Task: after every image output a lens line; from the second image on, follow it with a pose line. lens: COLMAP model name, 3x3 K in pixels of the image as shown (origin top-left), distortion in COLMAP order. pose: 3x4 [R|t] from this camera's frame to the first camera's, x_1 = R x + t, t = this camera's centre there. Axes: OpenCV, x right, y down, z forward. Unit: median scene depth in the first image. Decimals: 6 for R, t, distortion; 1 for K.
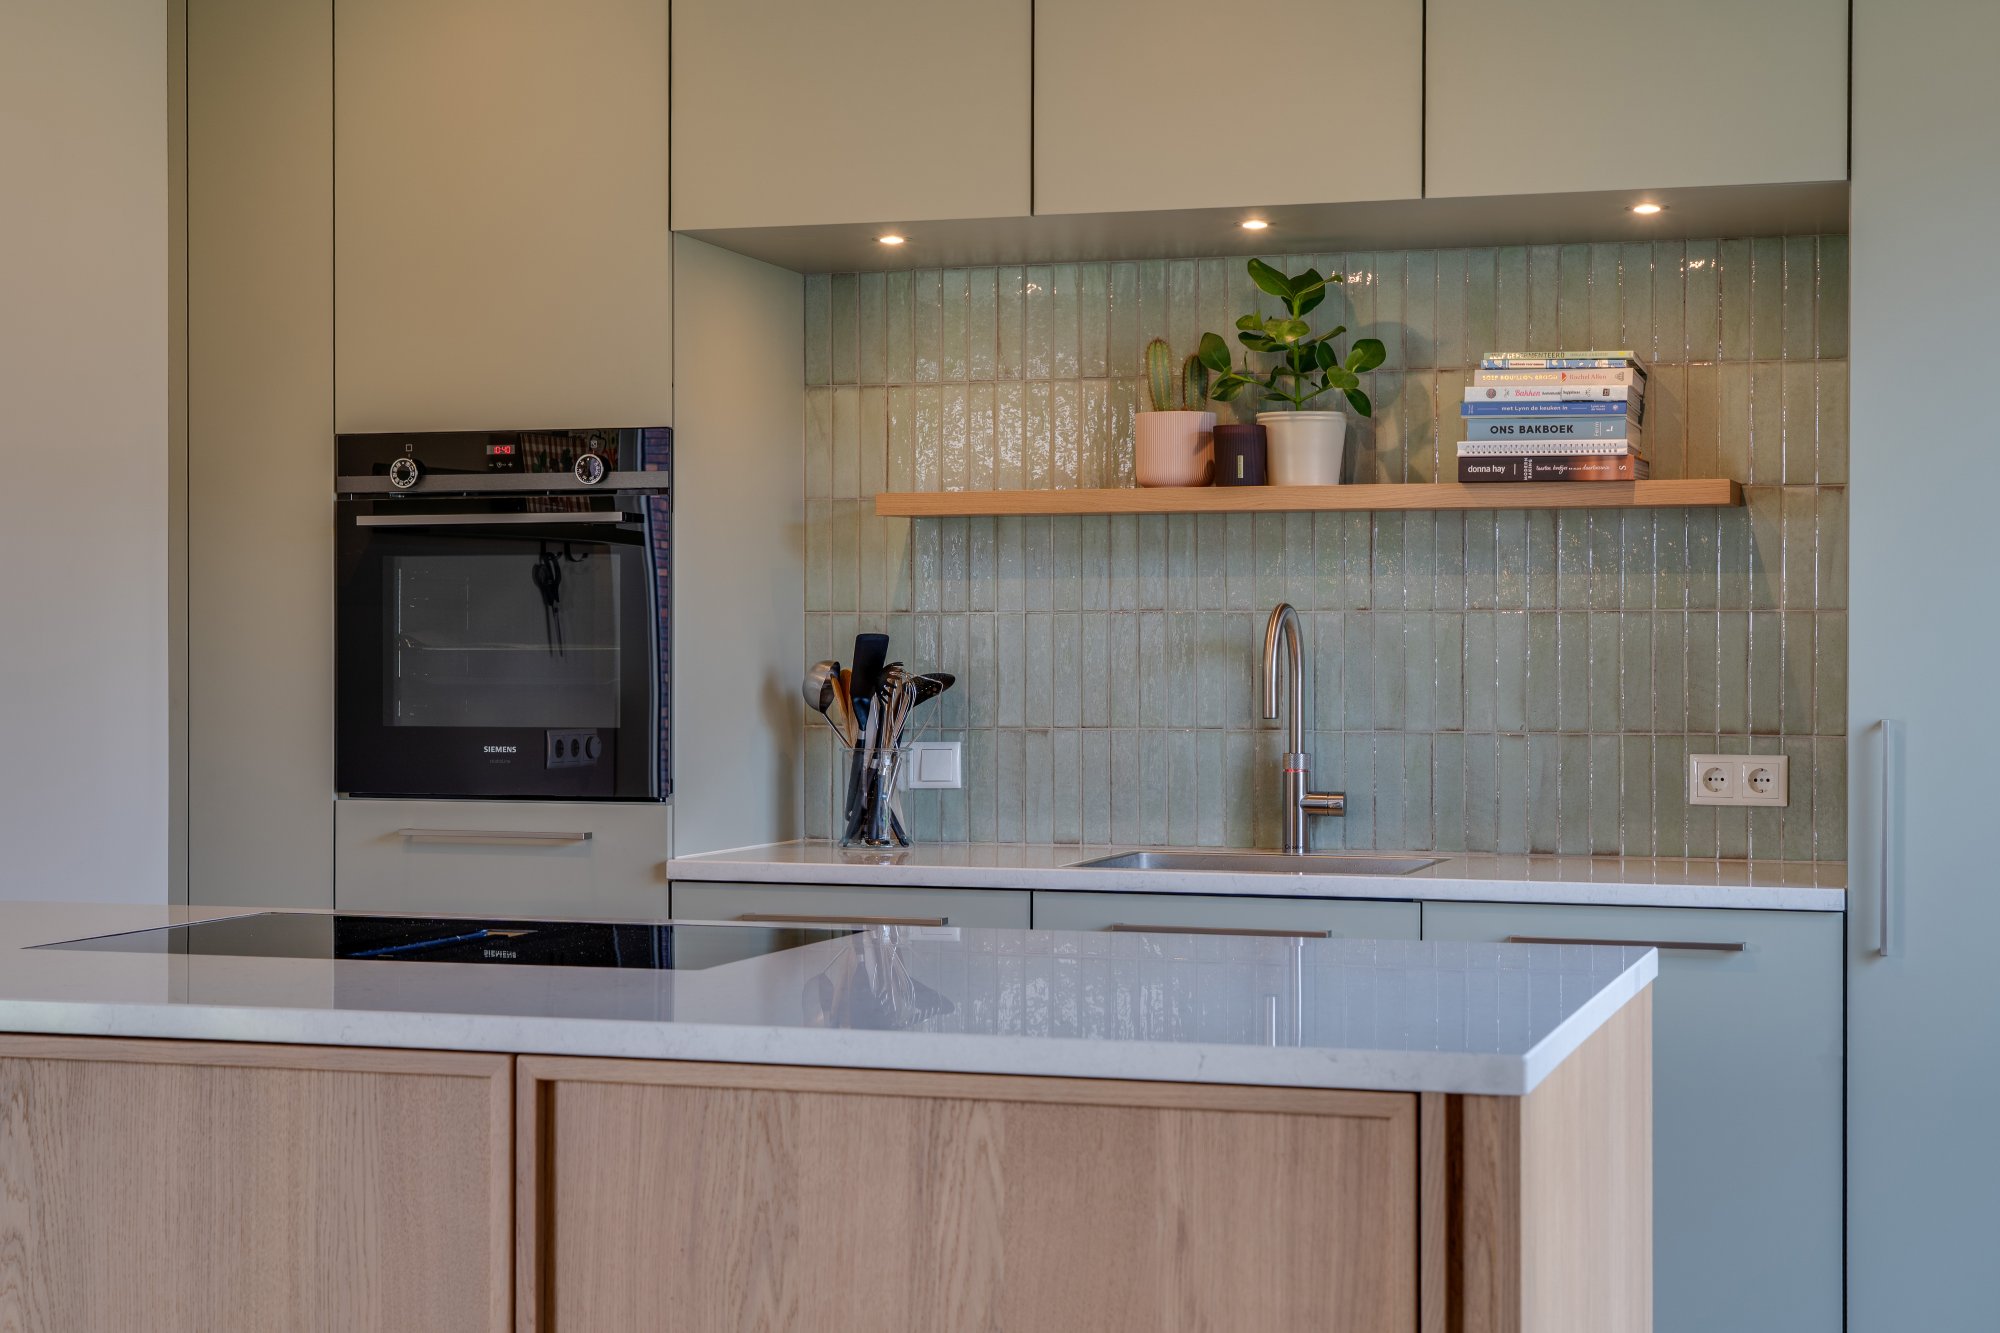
lens RADIAL K [[3182.0, 0, 1000.0], [0, 3182.0, 666.5], [0, 0, 1]] dist [0.030472, 0.056809]
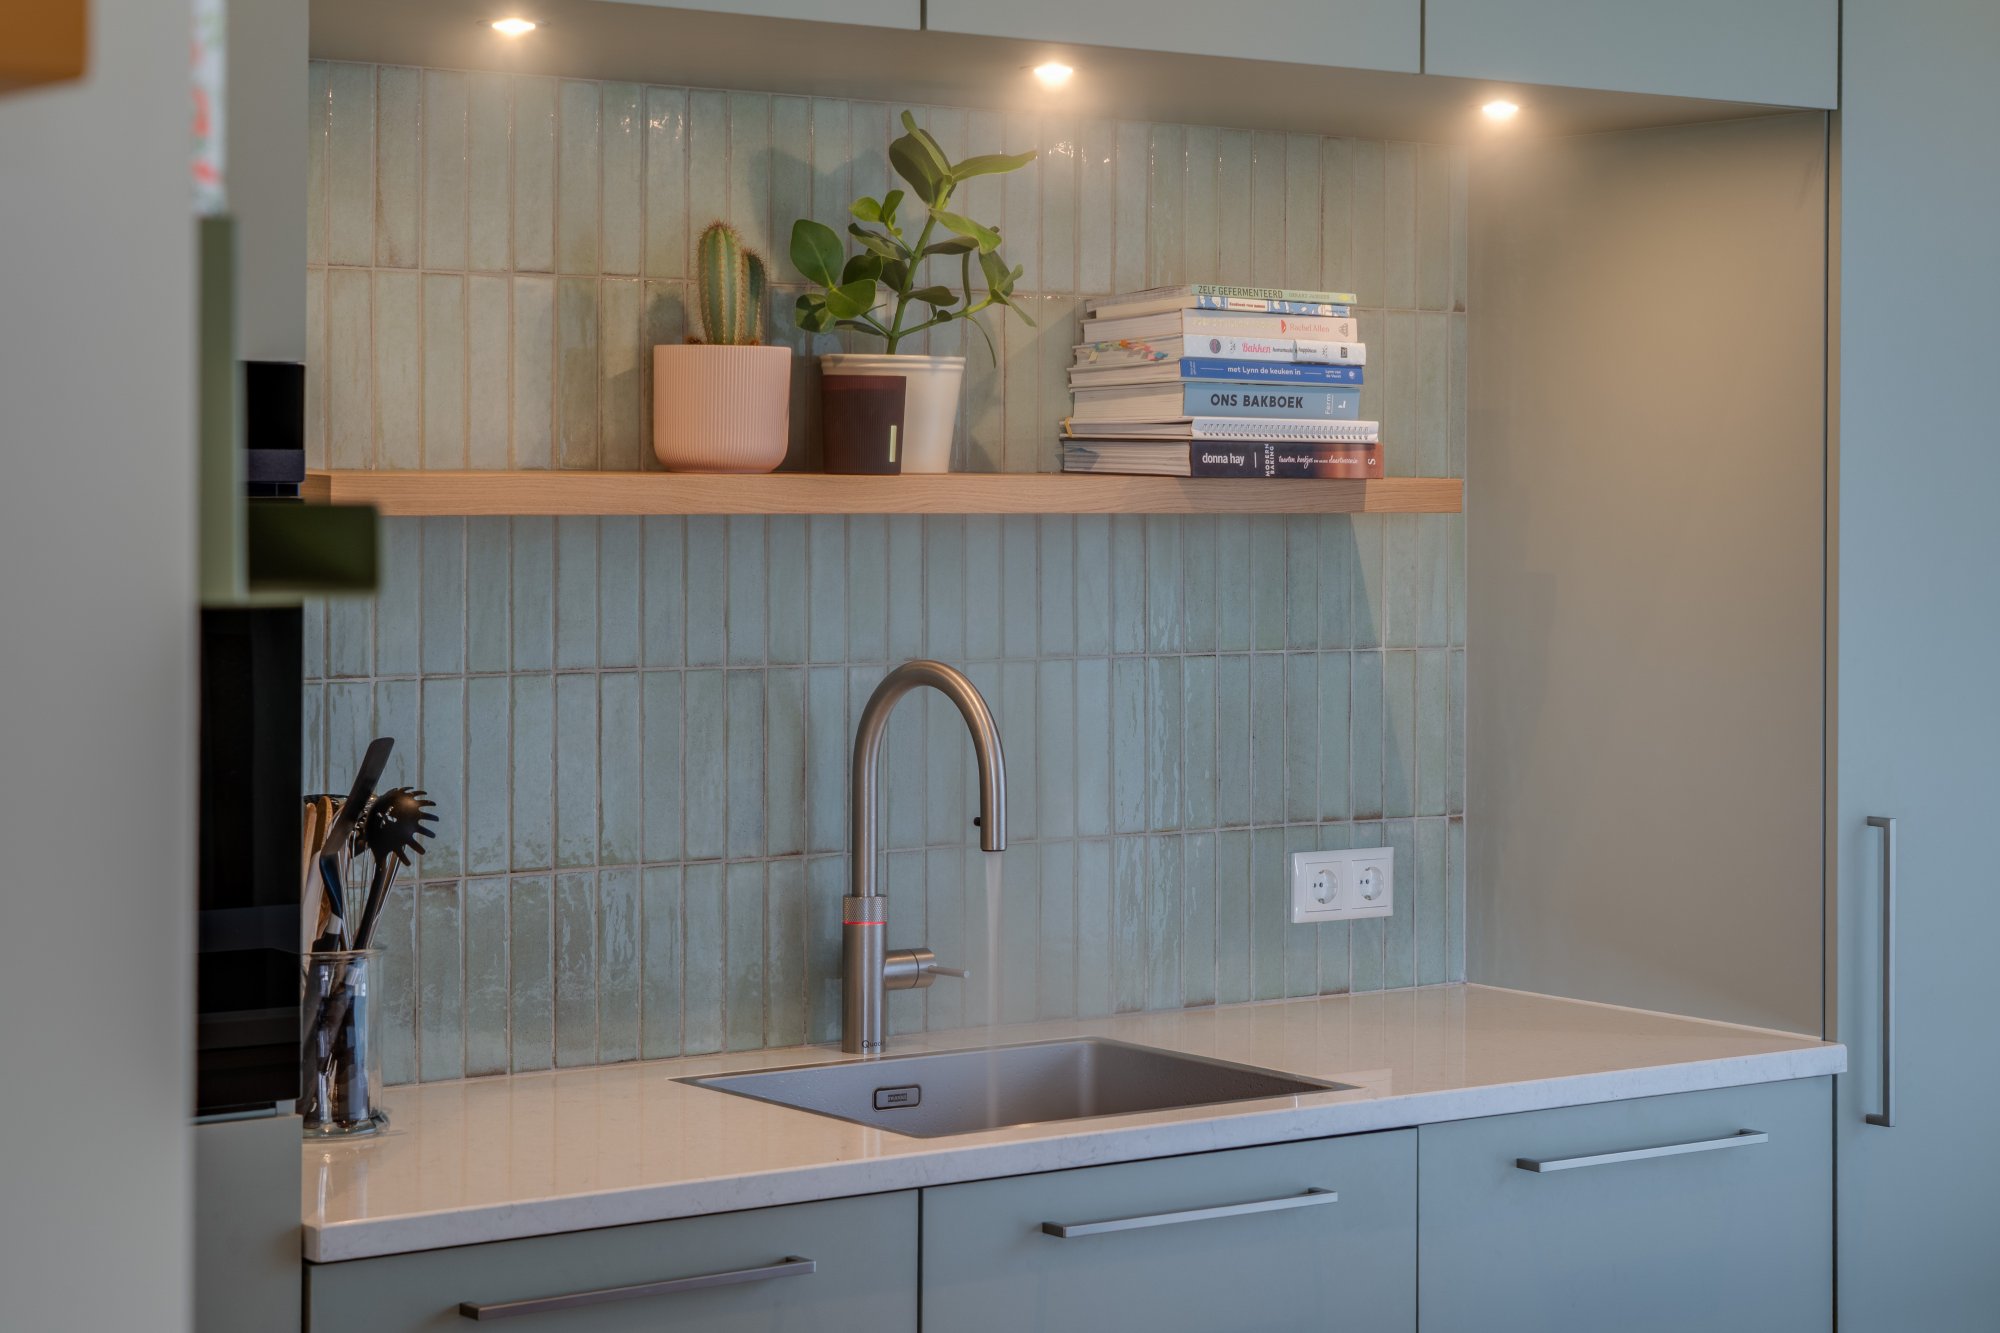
lens RADIAL K [[3931.5, 0, 998.7], [0, 3931.5, 489.2], [0, 0, 1]] dist [0.046364, 0.074824]
pose [[0.578484, -0.001239, 0.815693, -0.553704], [-0.001611, 0.999995, 0.002662, -0.057645], [-0.815692, -0.002854, 0.578479, 0.556522]]
